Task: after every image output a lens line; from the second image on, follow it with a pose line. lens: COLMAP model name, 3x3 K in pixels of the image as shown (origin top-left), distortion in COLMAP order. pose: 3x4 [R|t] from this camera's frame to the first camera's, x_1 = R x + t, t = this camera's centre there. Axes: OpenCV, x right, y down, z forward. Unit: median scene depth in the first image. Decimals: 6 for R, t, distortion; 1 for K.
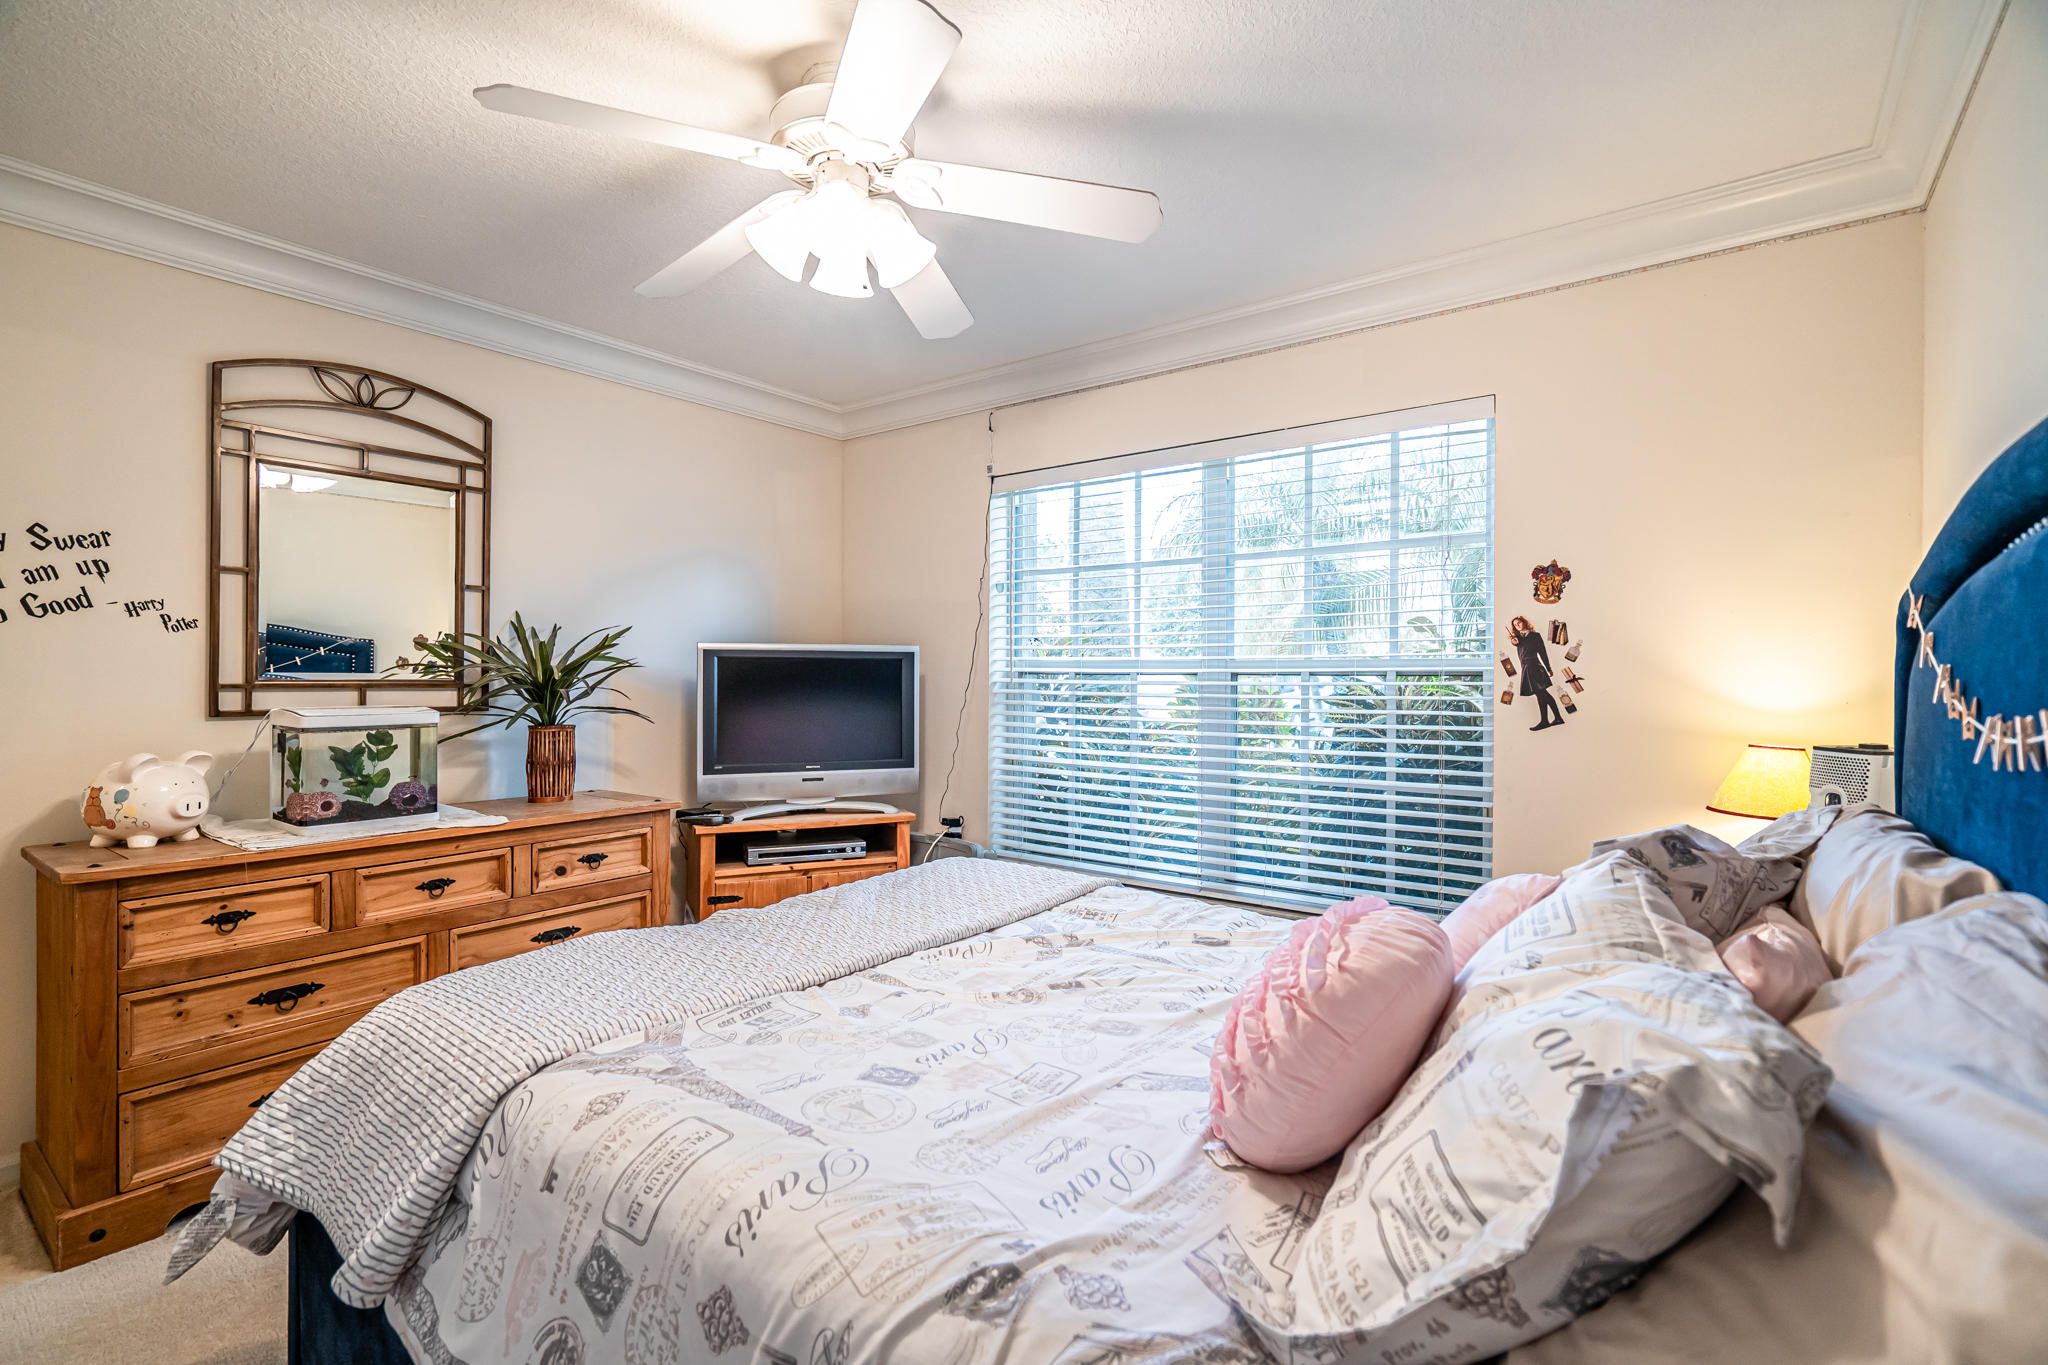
lens RADIAL K [[939.9, 0, 1020.4], [0, 939.9, 696.2], [0, 0, 1]] dist [-0.007817, 0.005369]
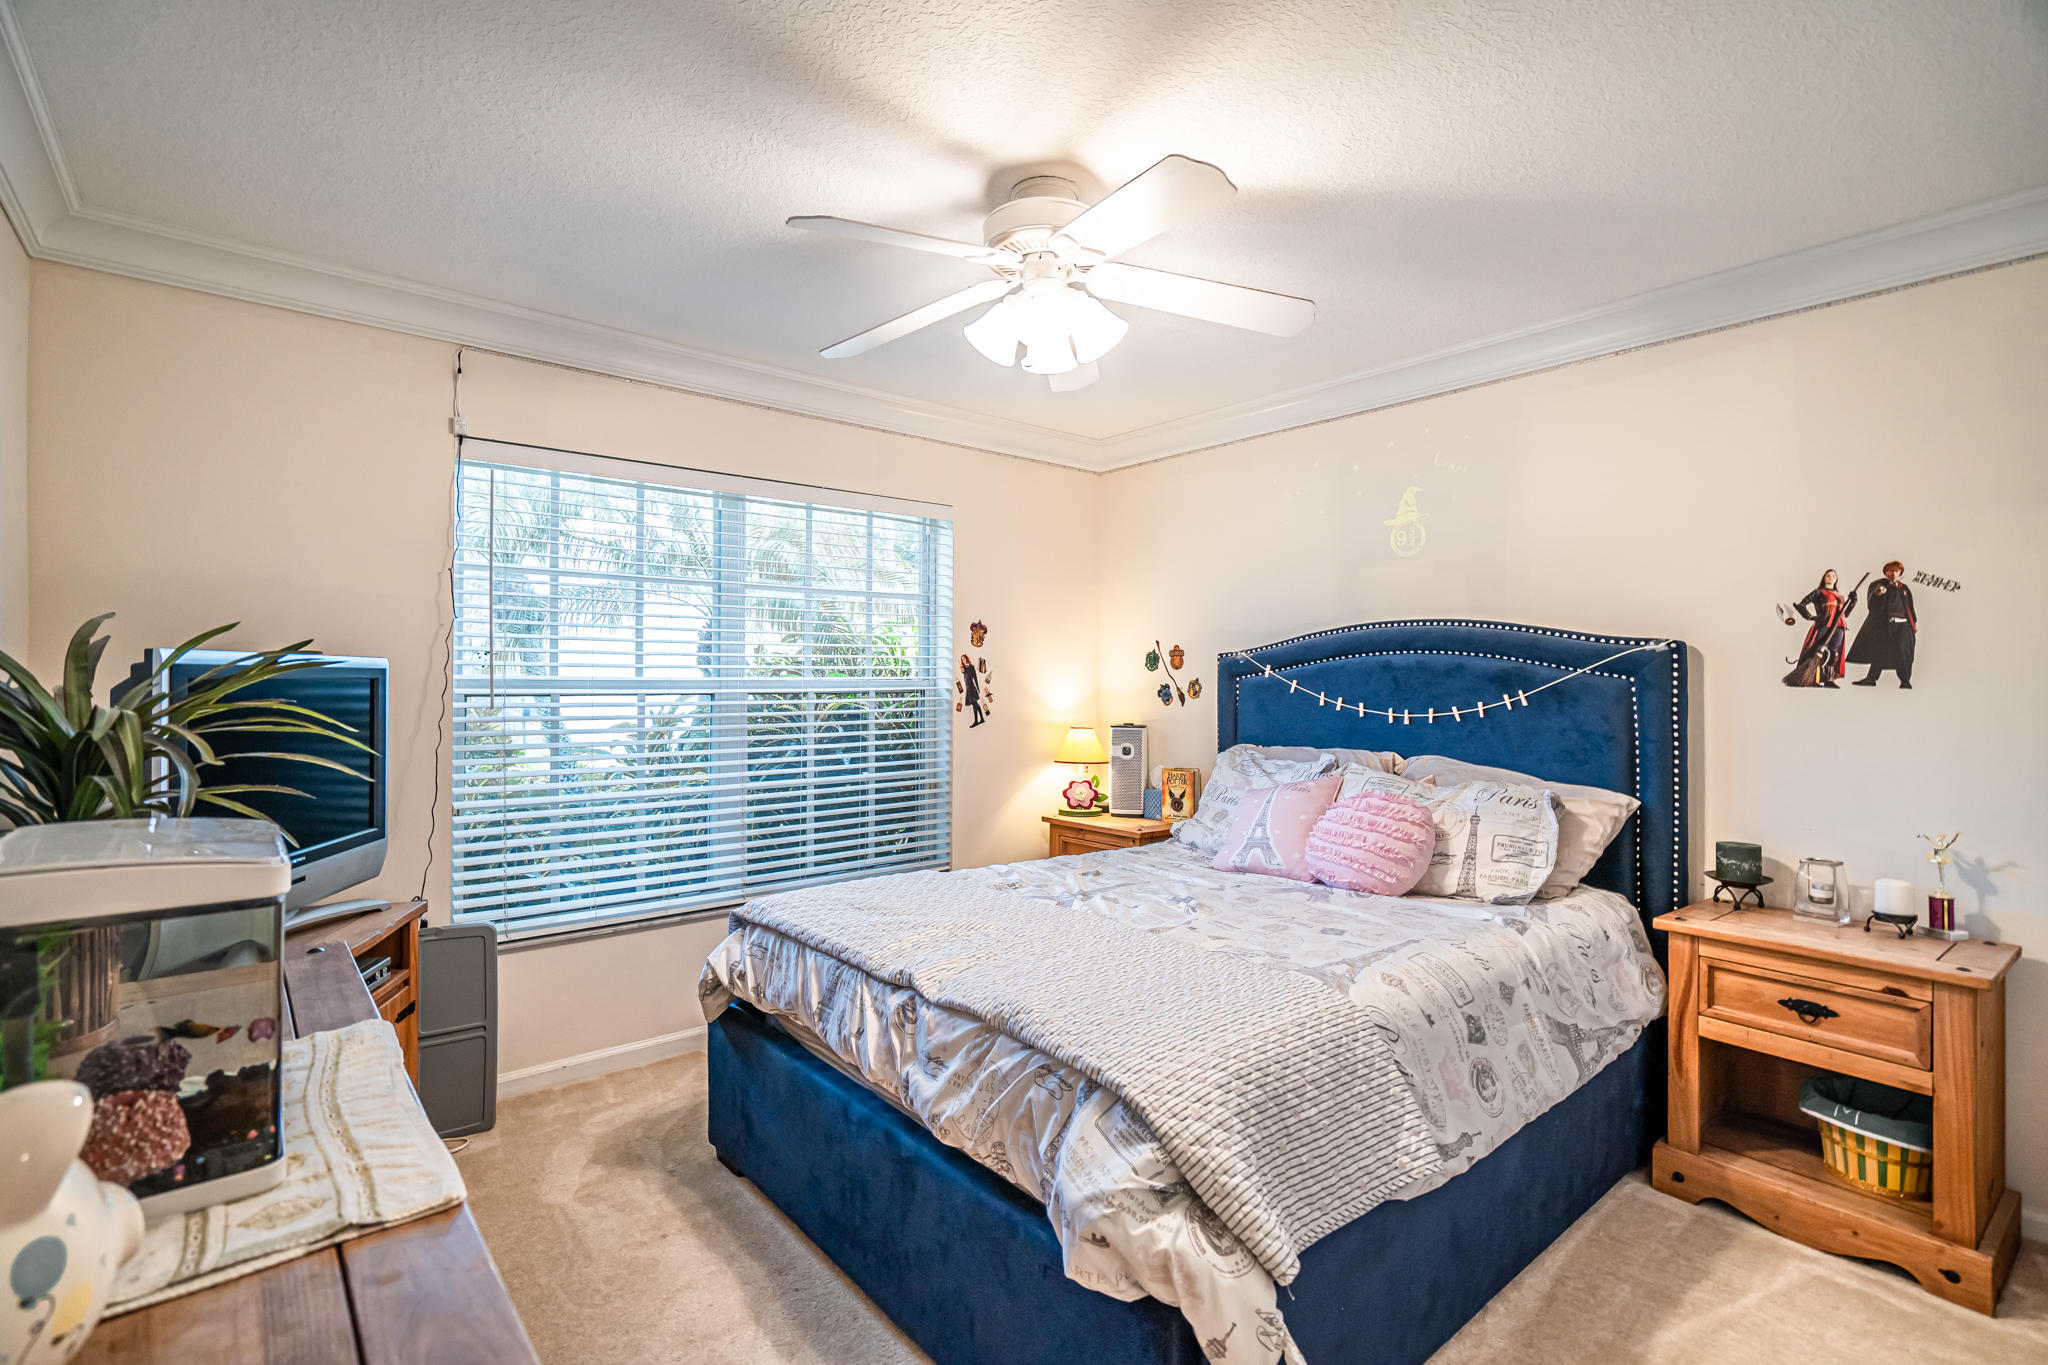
lens RADIAL K [[939.9, 0, 1020.4], [0, 939.9, 696.2], [0, 0, 1]] dist [-0.007817, 0.005369]
pose [[0.216565, -0.016001, 0.976137, -0.957973], [0.026332, 0.999598, 0.010544, -0.030167], [-0.975913, 0.023420, 0.216900, 0.578025]]
